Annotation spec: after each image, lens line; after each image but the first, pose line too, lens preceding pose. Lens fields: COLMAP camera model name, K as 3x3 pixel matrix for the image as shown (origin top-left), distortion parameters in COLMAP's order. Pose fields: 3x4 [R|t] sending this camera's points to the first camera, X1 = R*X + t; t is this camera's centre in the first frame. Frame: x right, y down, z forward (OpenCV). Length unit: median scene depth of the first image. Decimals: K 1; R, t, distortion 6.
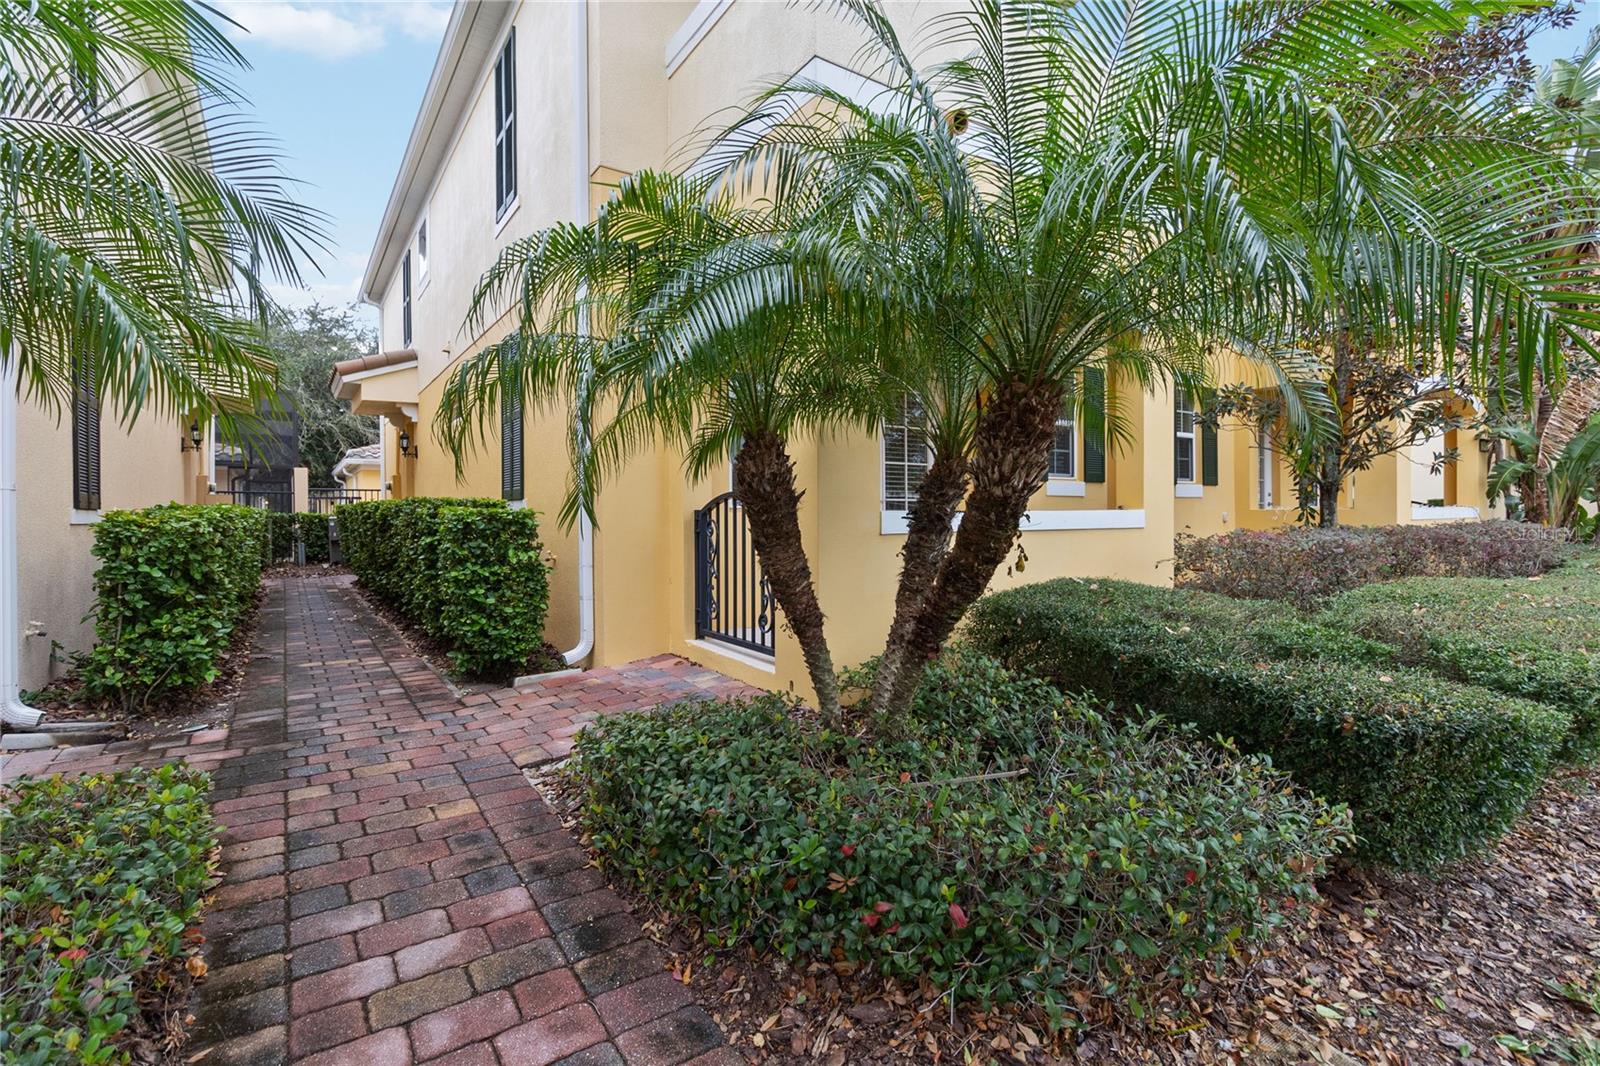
lens RADIAL K [[744.4, 0, 804.1], [0, 744.4, 499.1], [0, 0, 1]] dist [0.000182, 0.000057]
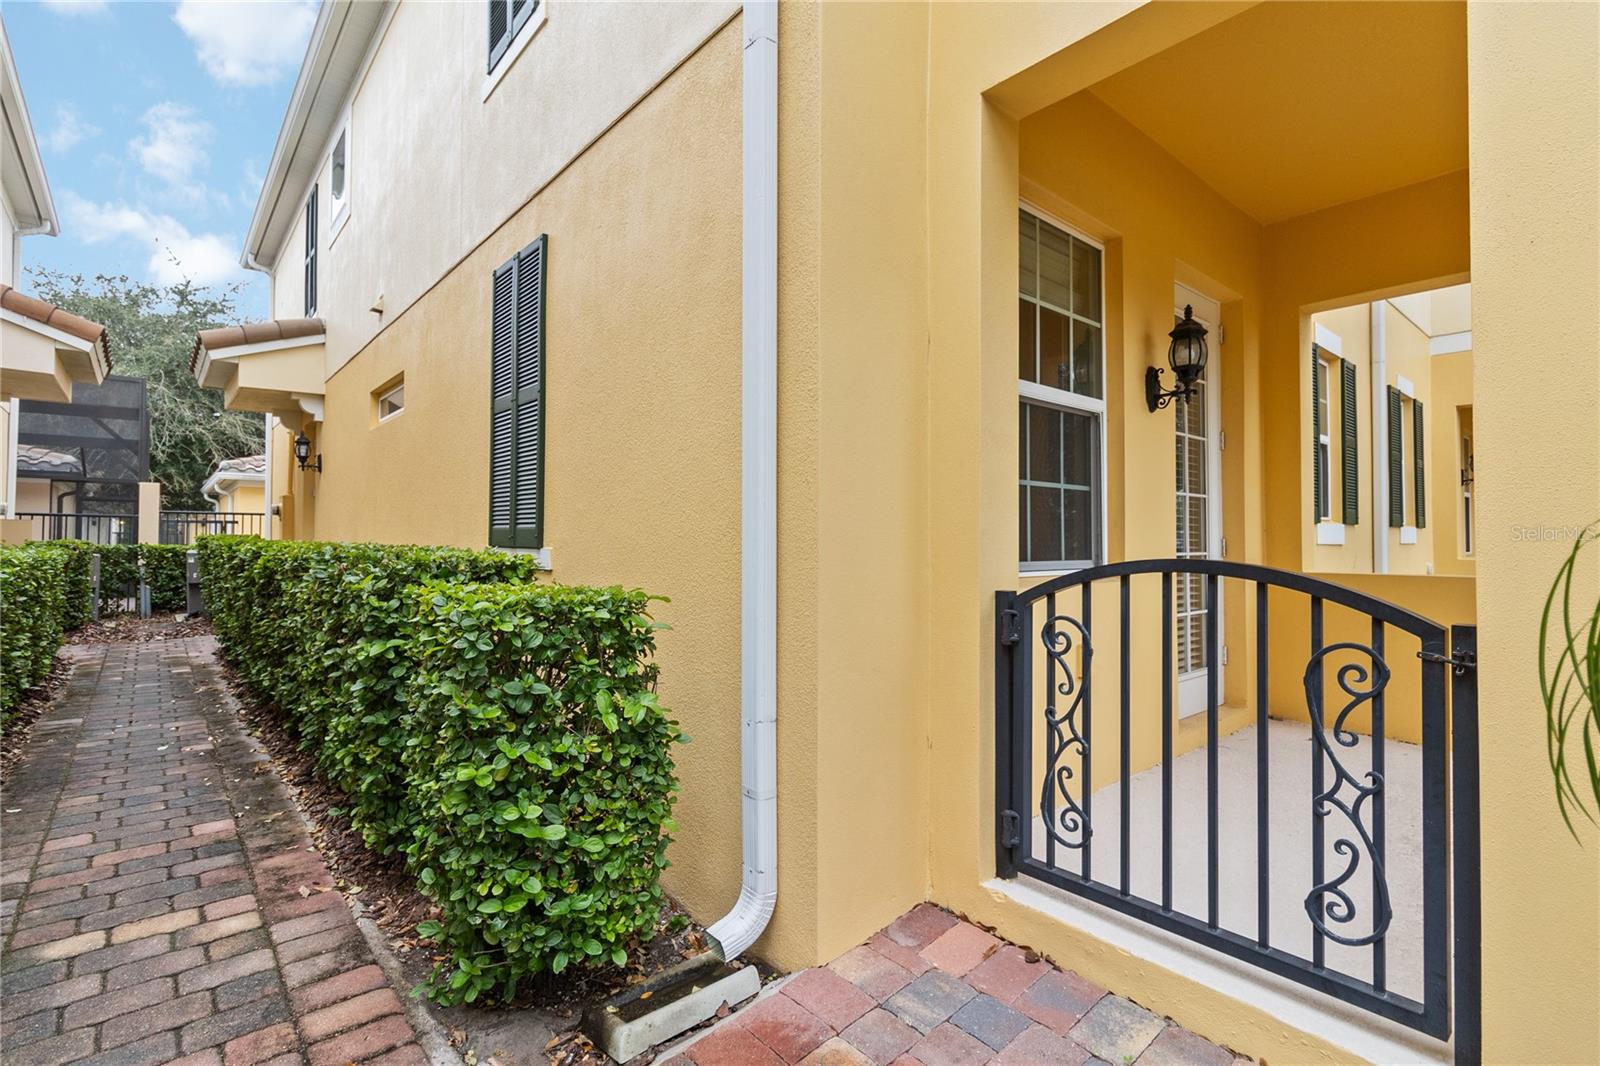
lens RADIAL K [[744.4, 0, 804.1], [0, 744.4, 499.1], [0, 0, 1]] dist [0.000182, 0.000057]
pose [[0.993940, 0.012253, 0.109238, -0.143920], [-0.008916, 0.999480, -0.030991, -0.011544], [-0.109561, 0.029829, 0.993532, 0.253659]]
